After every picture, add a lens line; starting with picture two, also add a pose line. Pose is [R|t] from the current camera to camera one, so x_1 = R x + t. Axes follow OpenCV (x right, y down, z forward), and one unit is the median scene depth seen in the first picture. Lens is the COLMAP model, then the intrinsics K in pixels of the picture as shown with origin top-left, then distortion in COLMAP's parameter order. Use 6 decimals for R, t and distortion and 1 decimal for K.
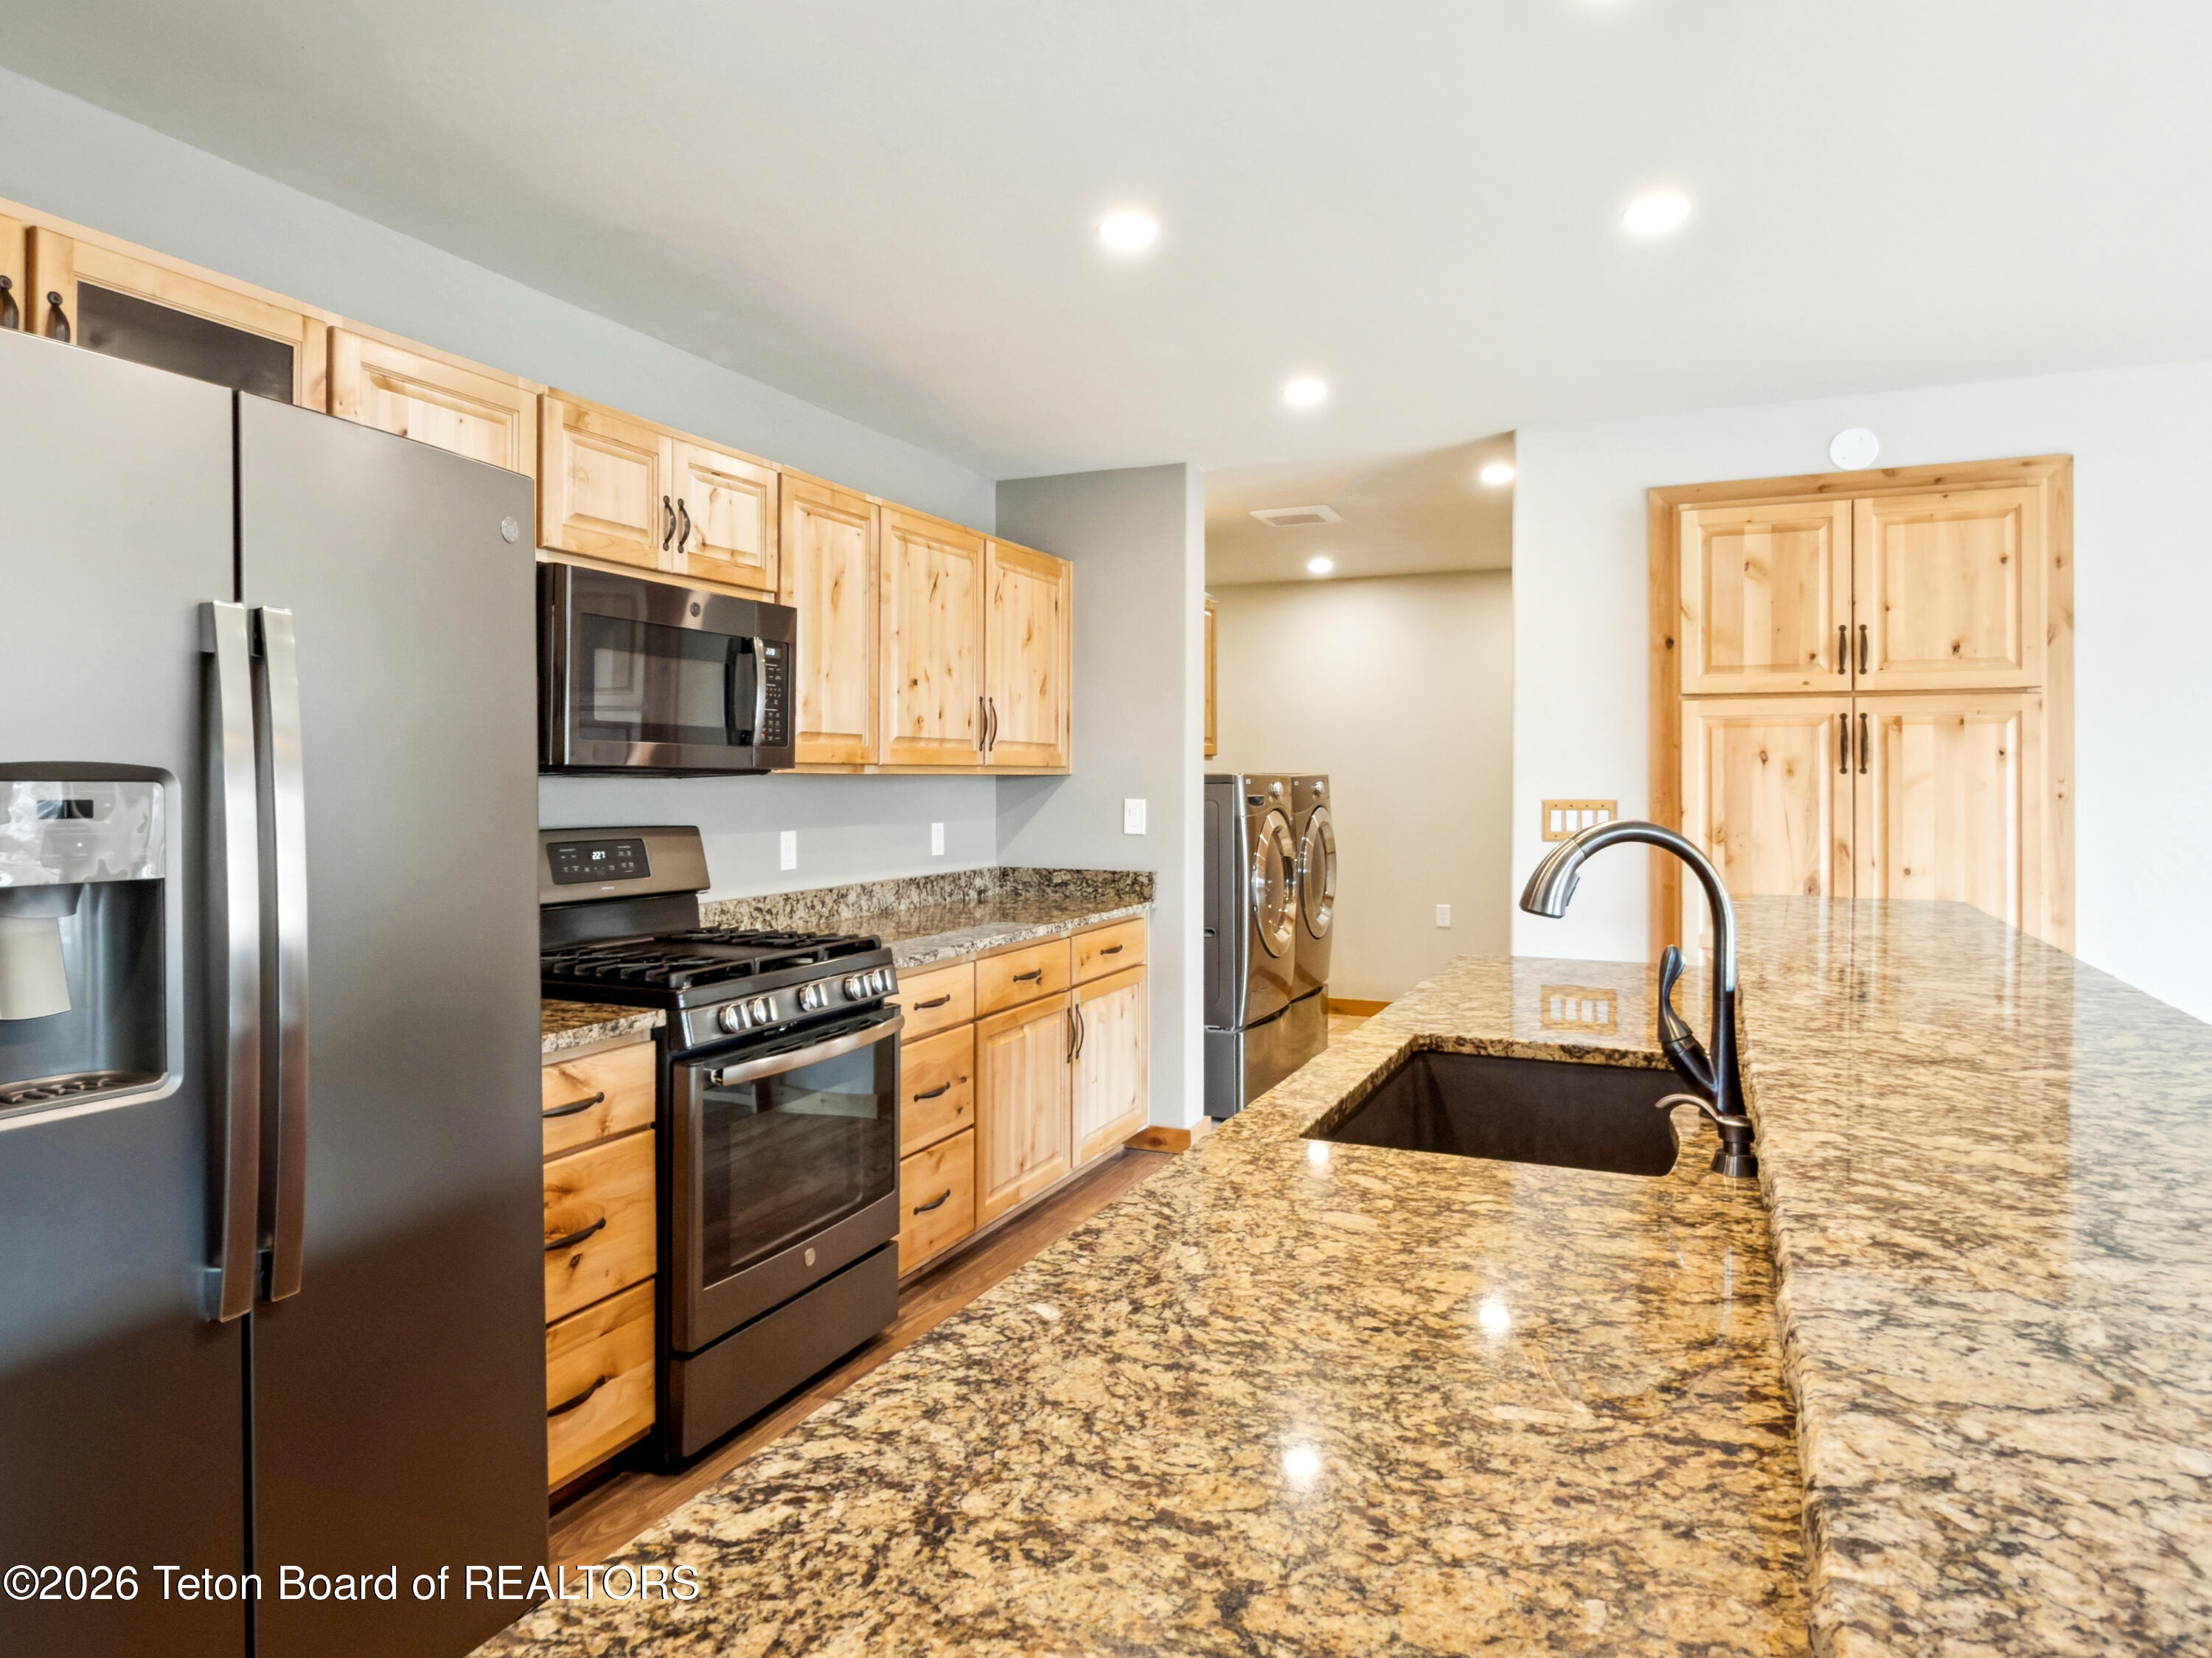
lens RADIAL K [[1377.3, 0, 1092.9], [0, 1377.3, 782.7], [0, 0, 1]] dist [-0.013826, -0.002362]
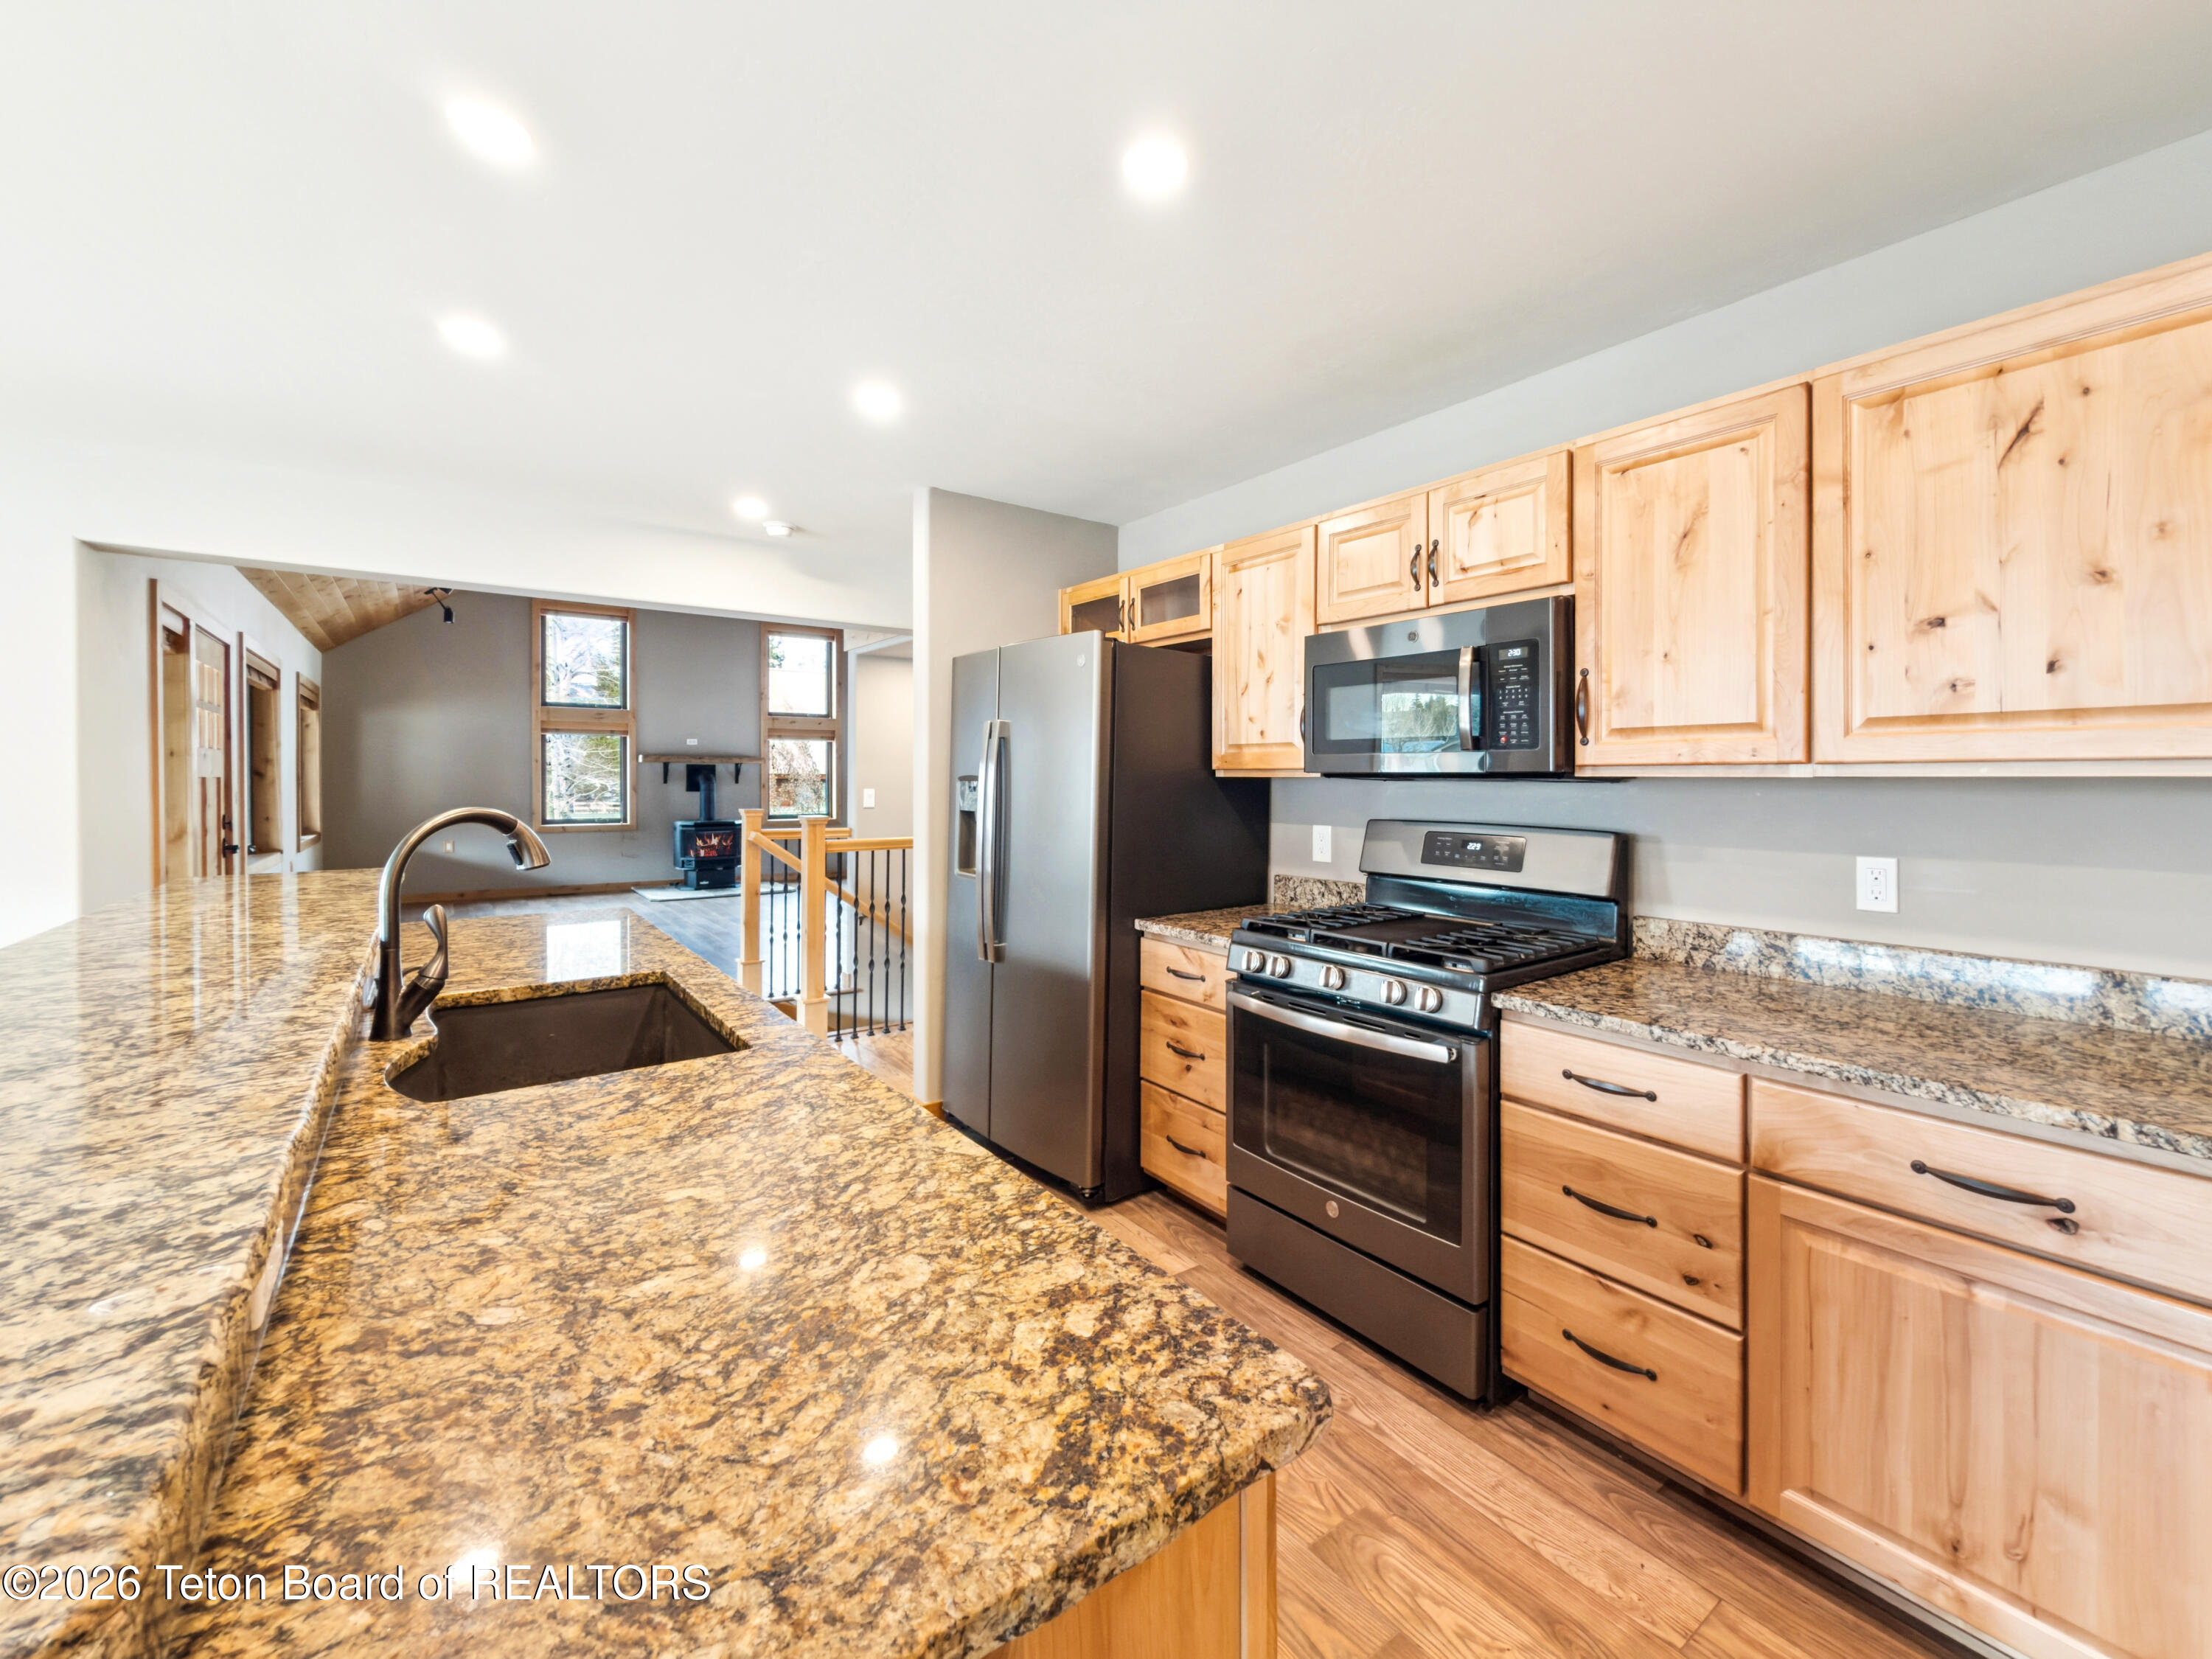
lens RADIAL K [[916.8, 0, 1112.8], [0, 916.8, 783.3], [0, 0, 1]] dist [-0.000057, 0.000003]
pose [[-0.491559, 0.000909, -0.870844, 0.444580], [-0.006490, 0.999968, 0.004707, -0.003473], [0.870820, 0.007966, -0.491537, 1.009537]]
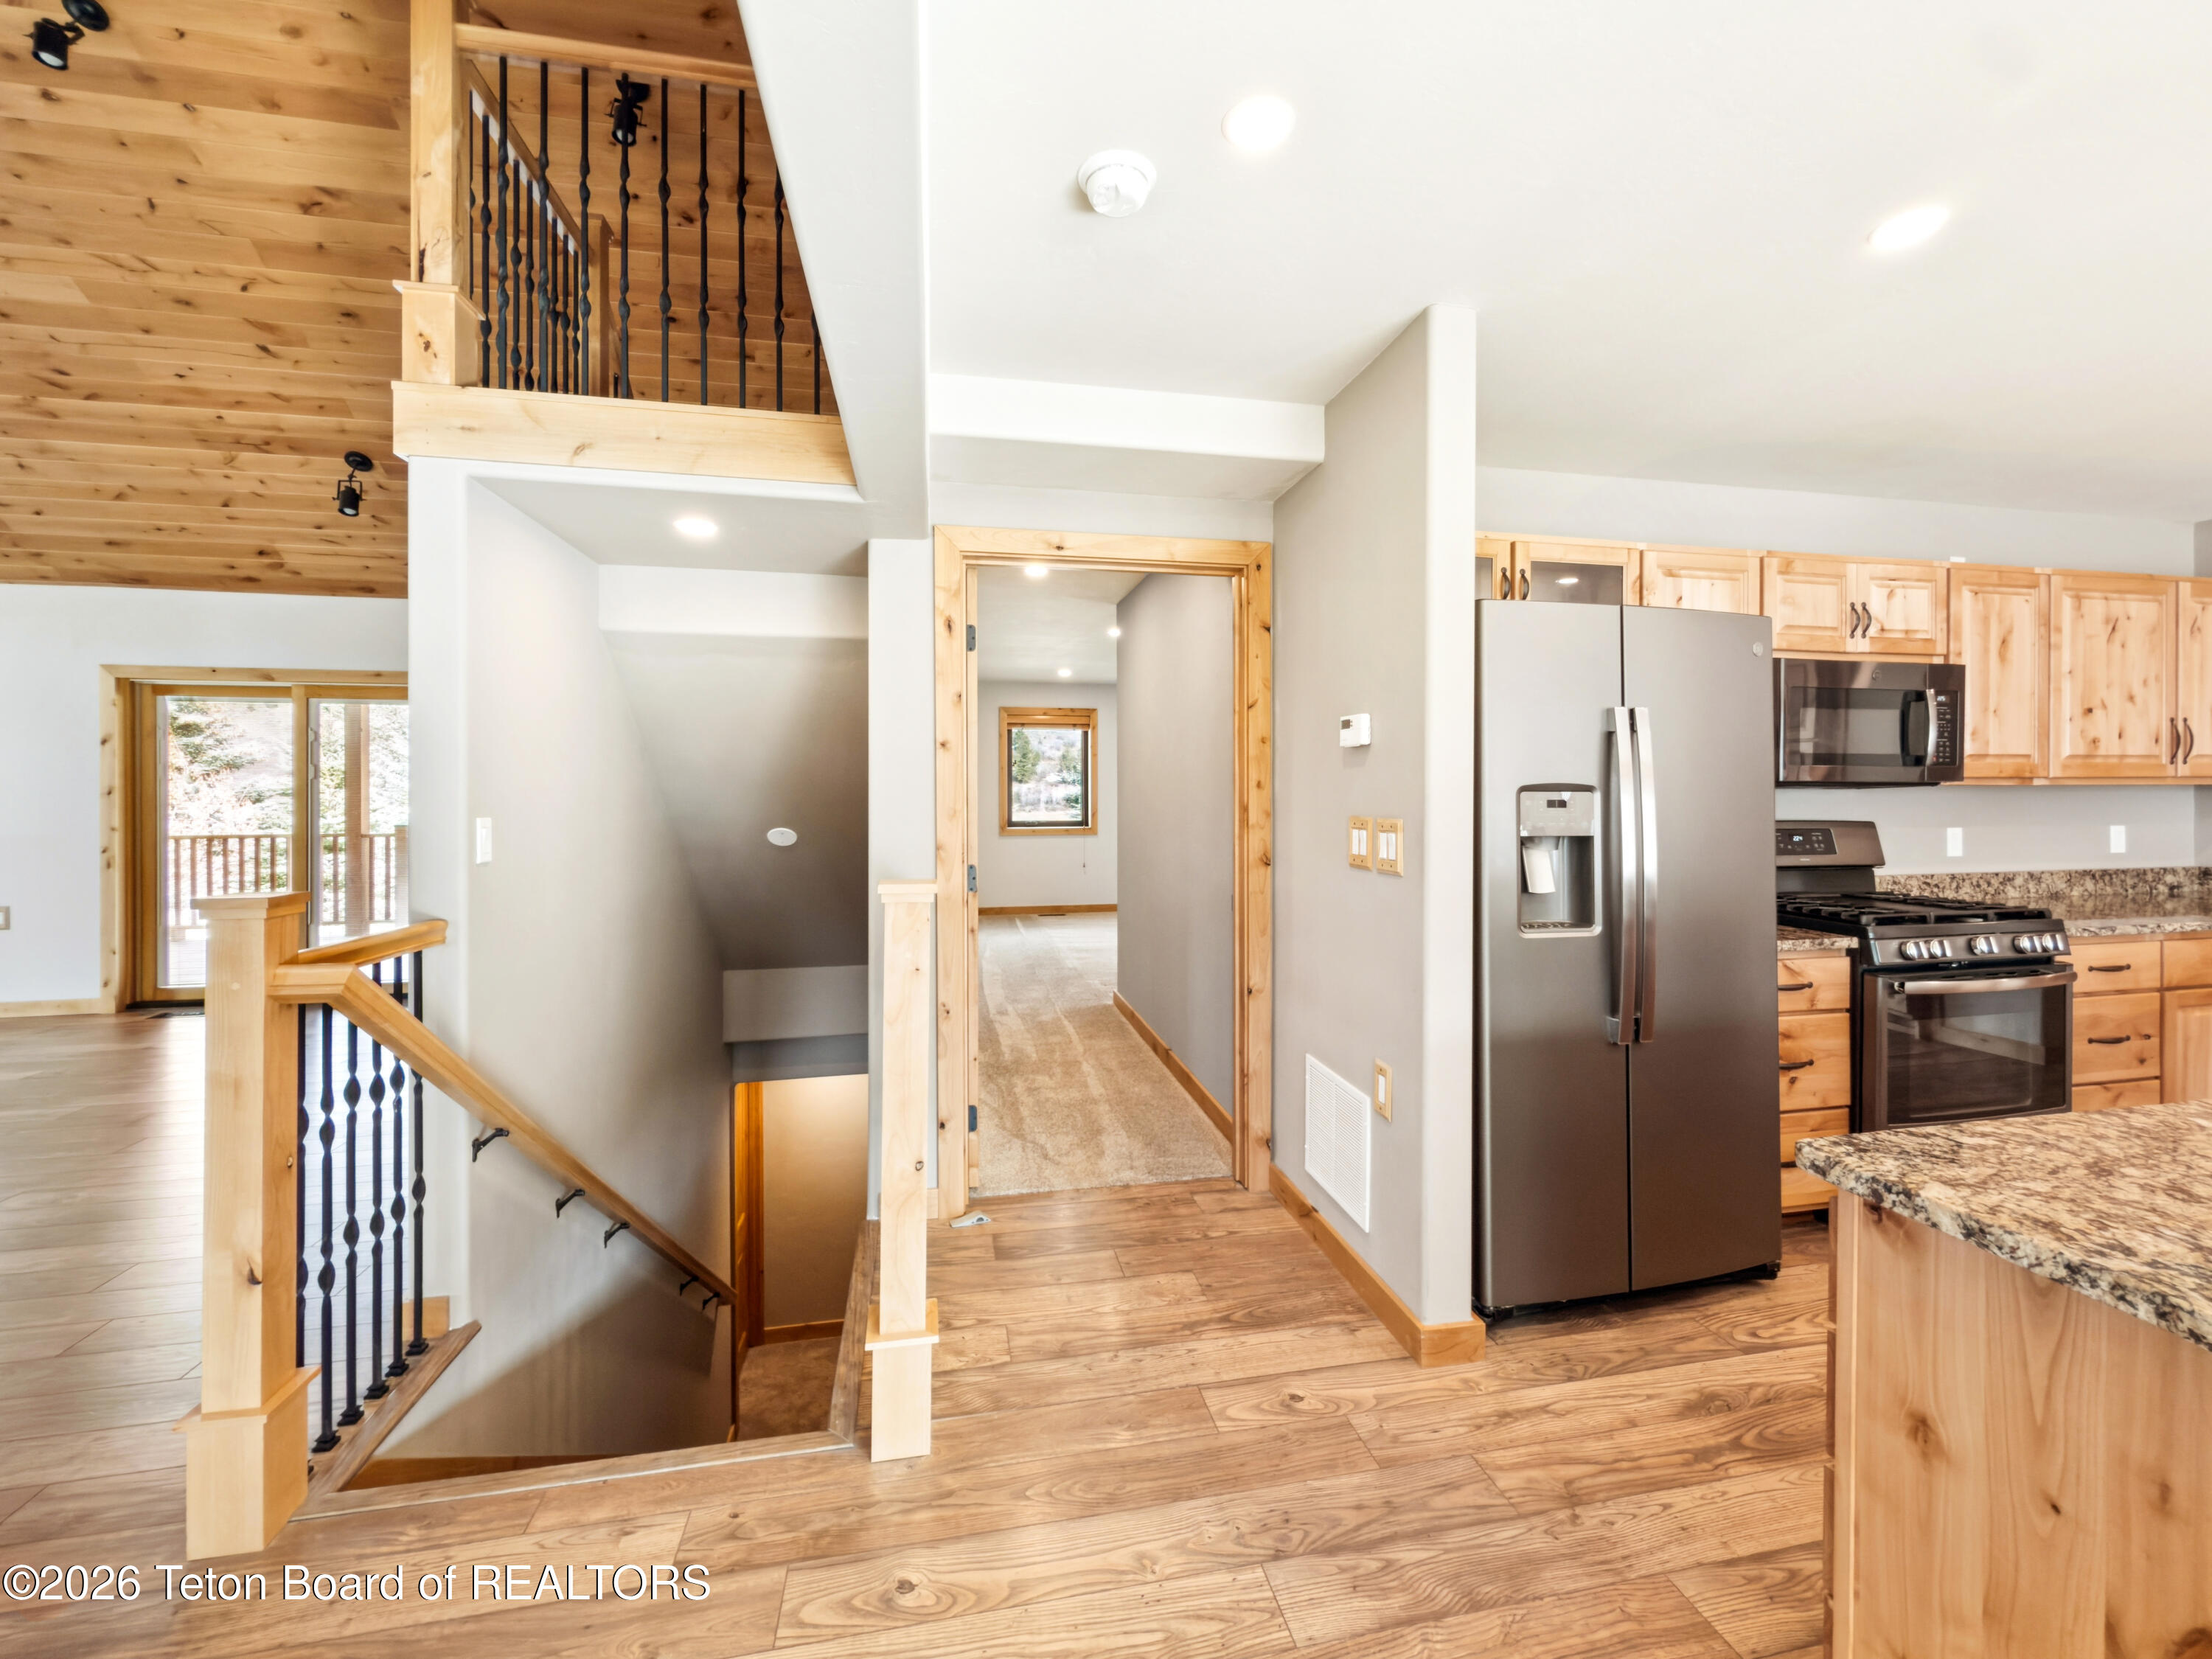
lens RADIAL K [[912.3, 0, 1122.5], [0, 912.3, 793.8], [0, 0, 1]] dist [-0.000930, -0.000452]
pose [[0.585808, 0.000741, -0.810450, 0.028321], [0.000764, 0.999999, 0.001466, 0.000008], [0.810450, -0.001477, 0.585806, -0.208731]]
